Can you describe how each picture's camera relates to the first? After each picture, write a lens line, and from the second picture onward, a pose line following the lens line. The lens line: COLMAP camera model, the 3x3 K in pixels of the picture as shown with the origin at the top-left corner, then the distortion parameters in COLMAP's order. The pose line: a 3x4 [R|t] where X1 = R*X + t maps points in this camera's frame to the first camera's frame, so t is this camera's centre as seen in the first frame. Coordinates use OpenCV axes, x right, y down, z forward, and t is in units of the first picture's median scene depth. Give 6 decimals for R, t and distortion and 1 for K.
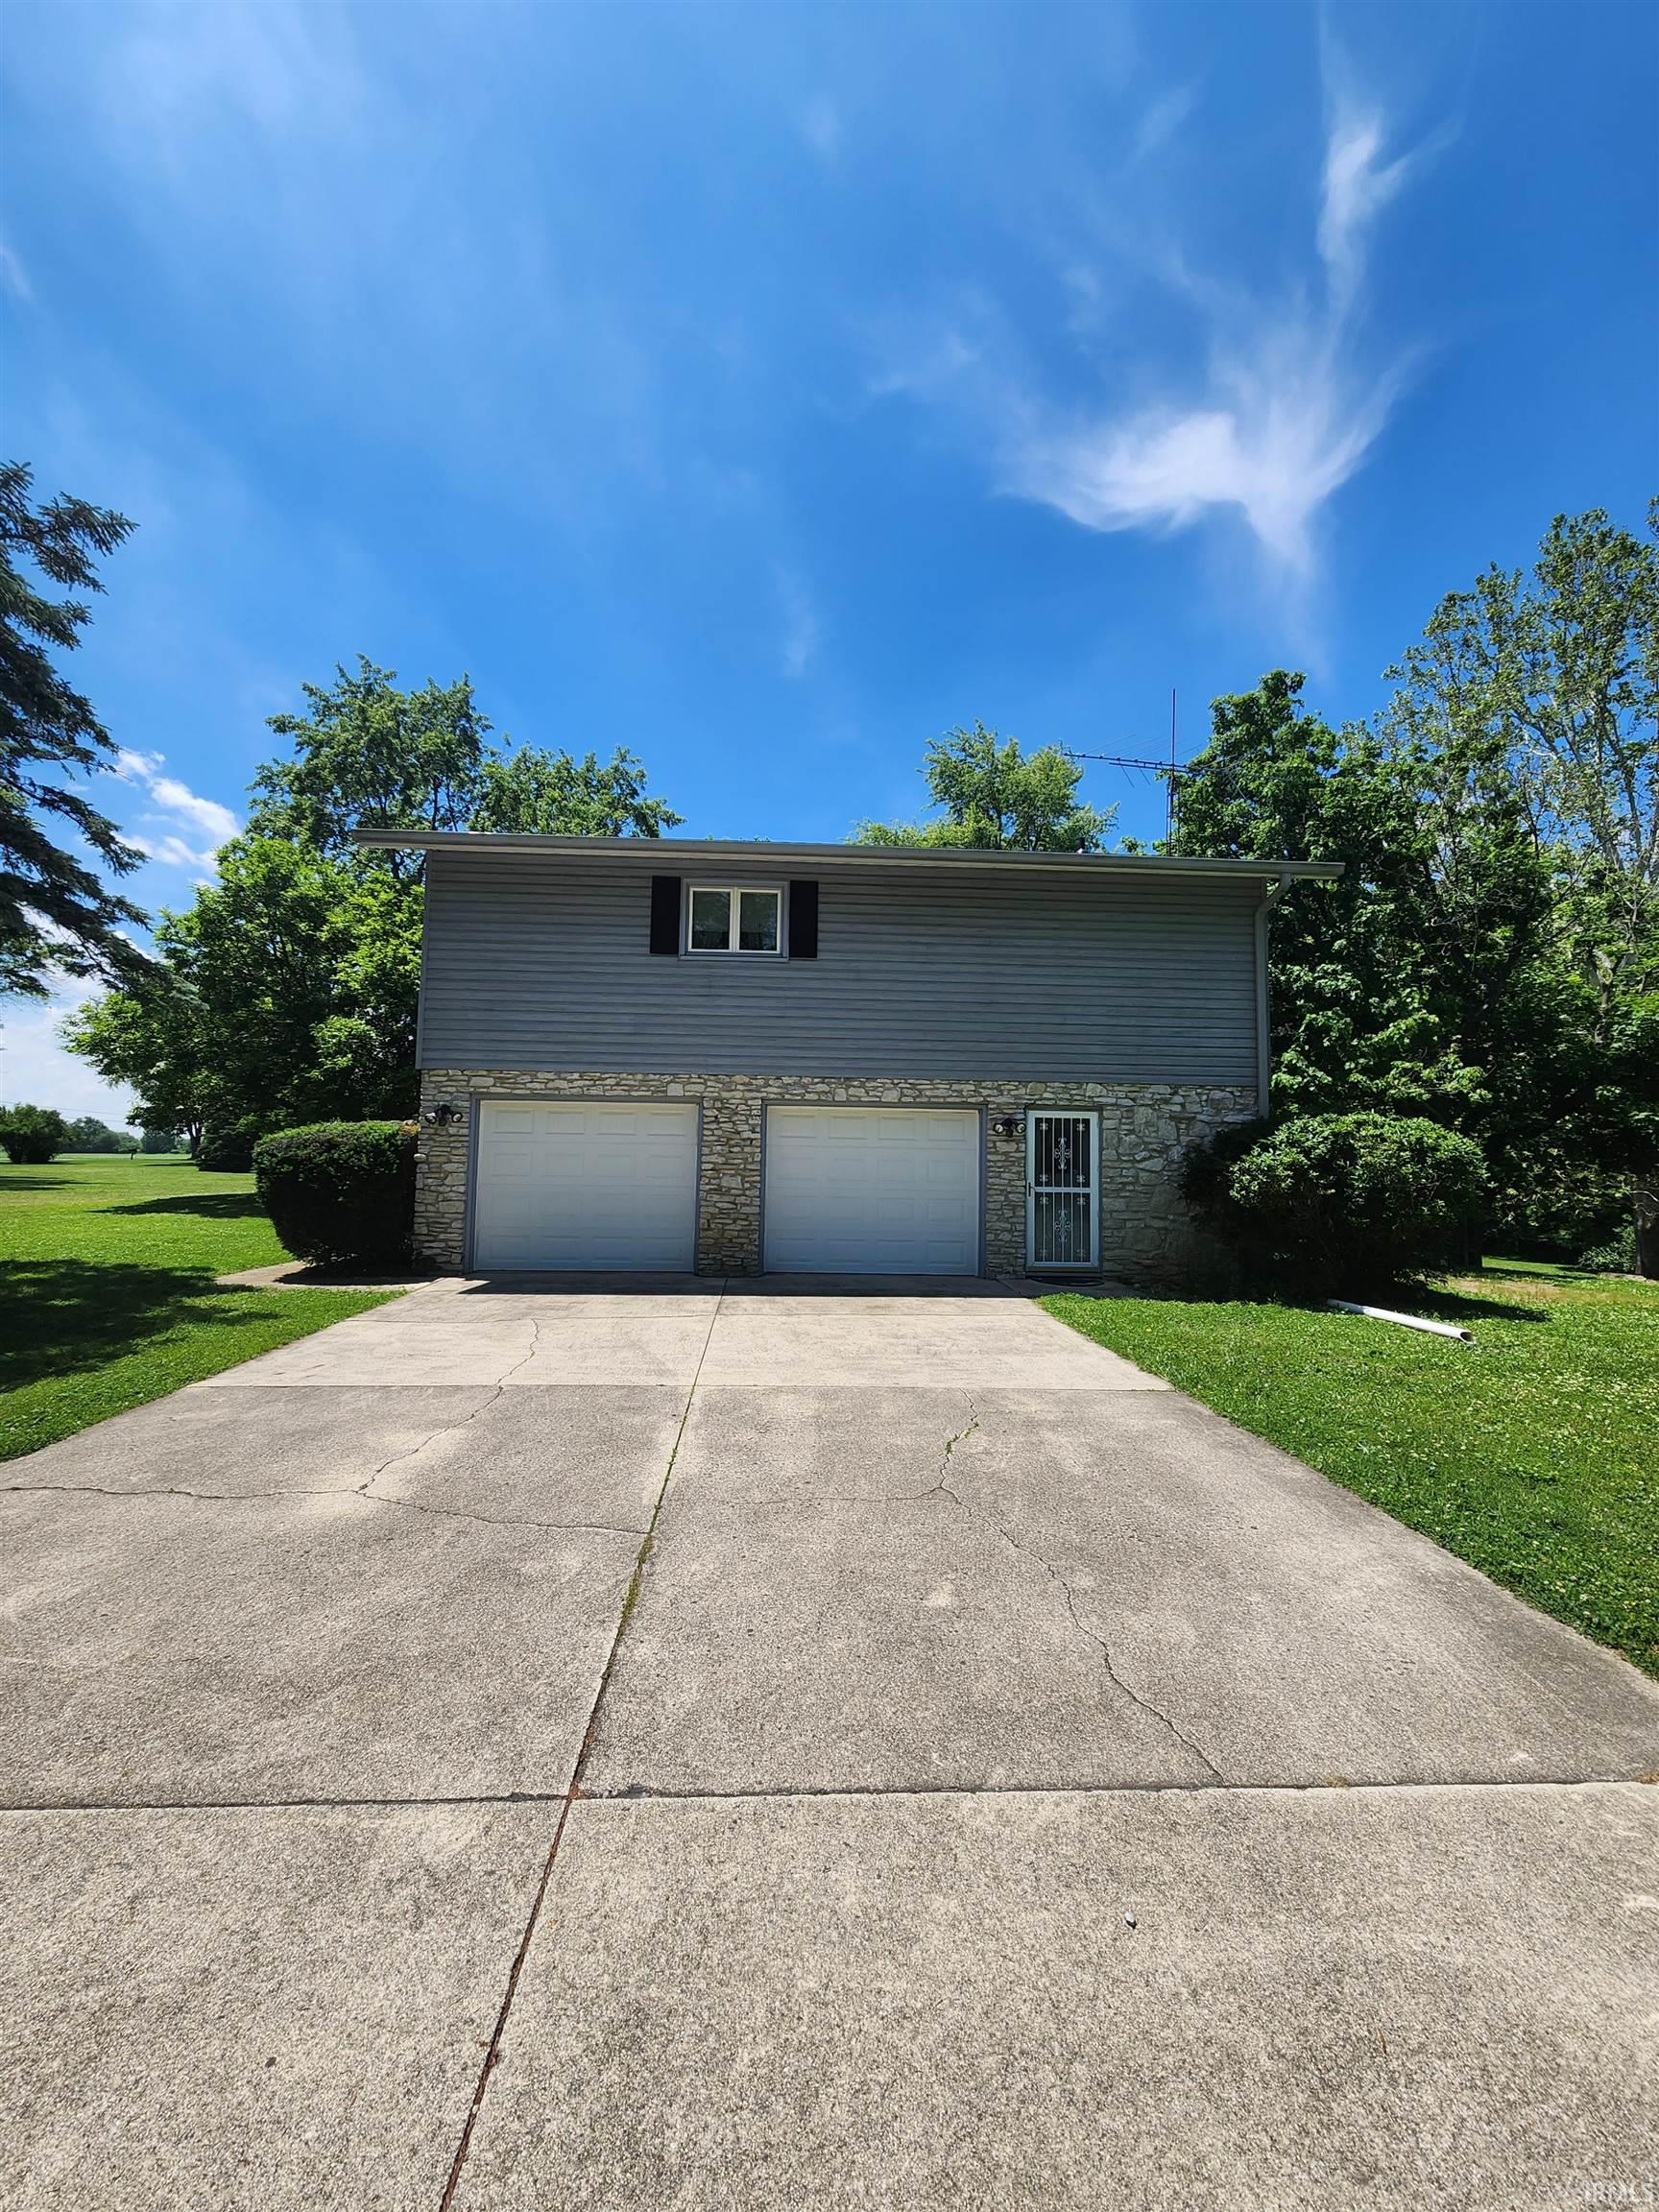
lens RADIAL K [[914.1, 0, 822.7], [0, 914.1, 1098.0], [0, 0, 1]] dist [0.007614, -0.004756]
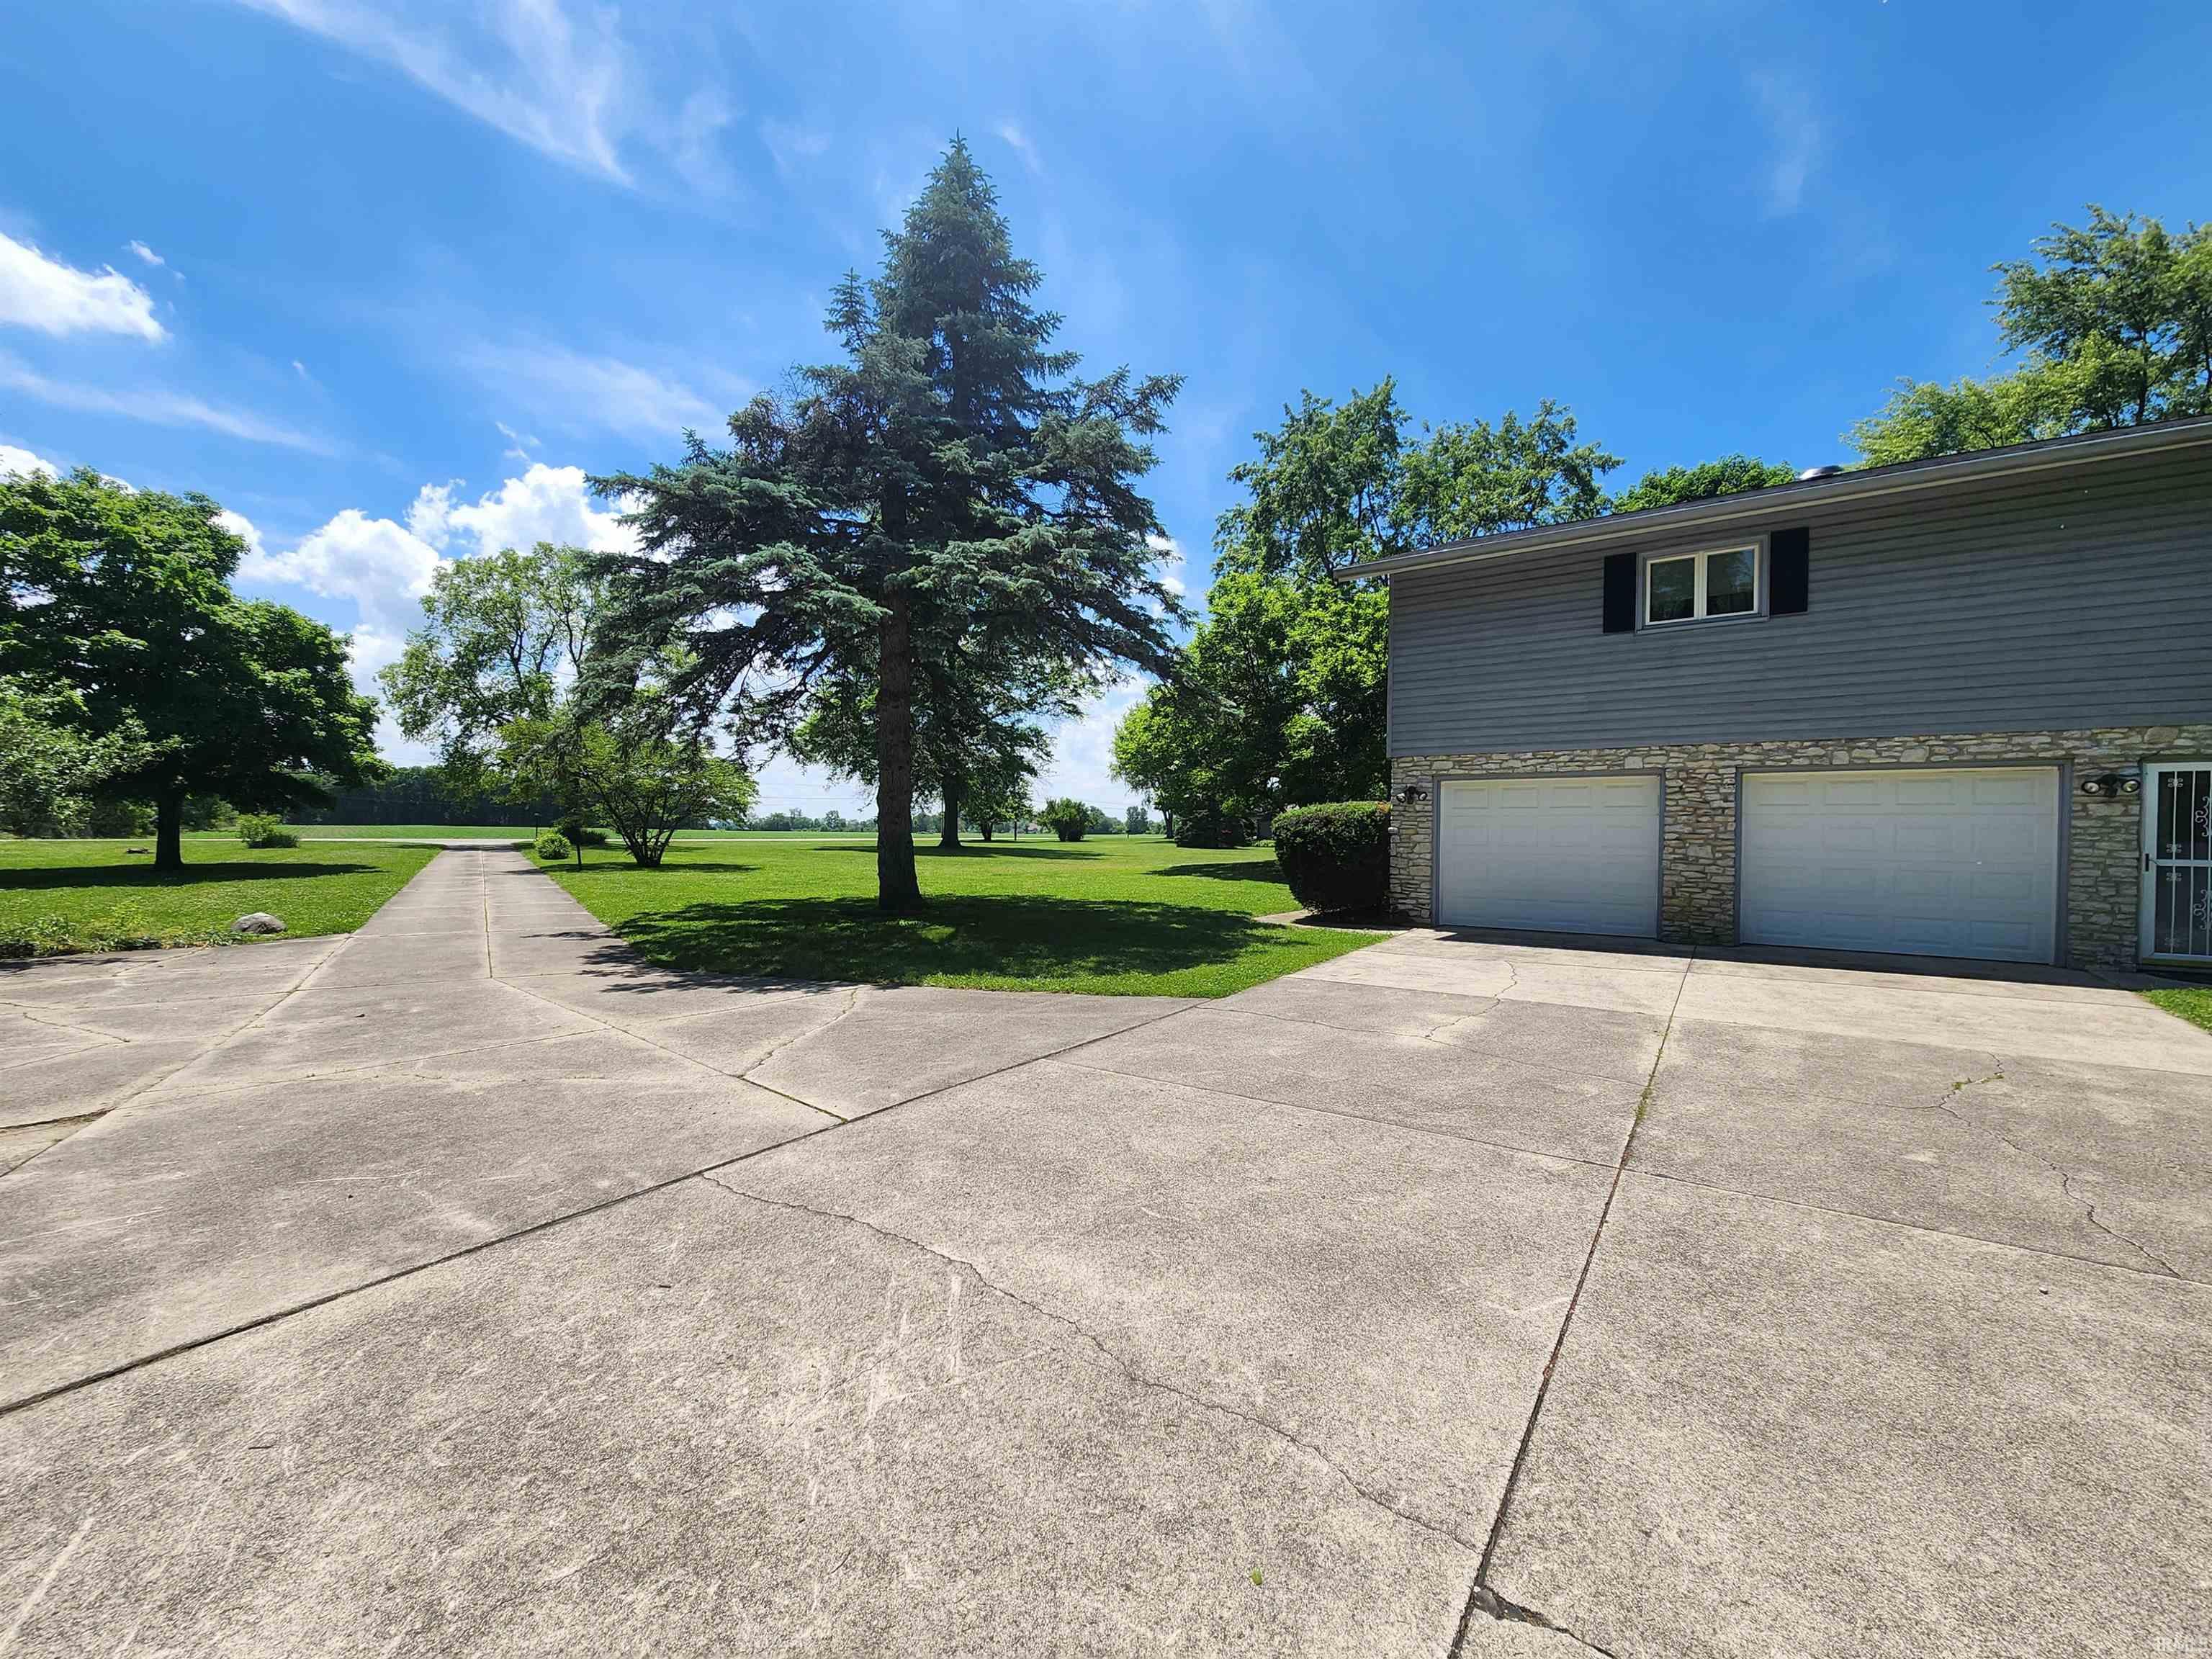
lens RADIAL K [[914.1, 0, 1095.3], [0, 914.1, 839.4], [0, 0, 1]] dist [0.007614, -0.004756]
pose [[0.782191, -0.003966, -0.623026, 0.008006], [0.046374, 0.997577, 0.051870, -0.004171], [0.621310, -0.069464, 0.780480, -0.198886]]
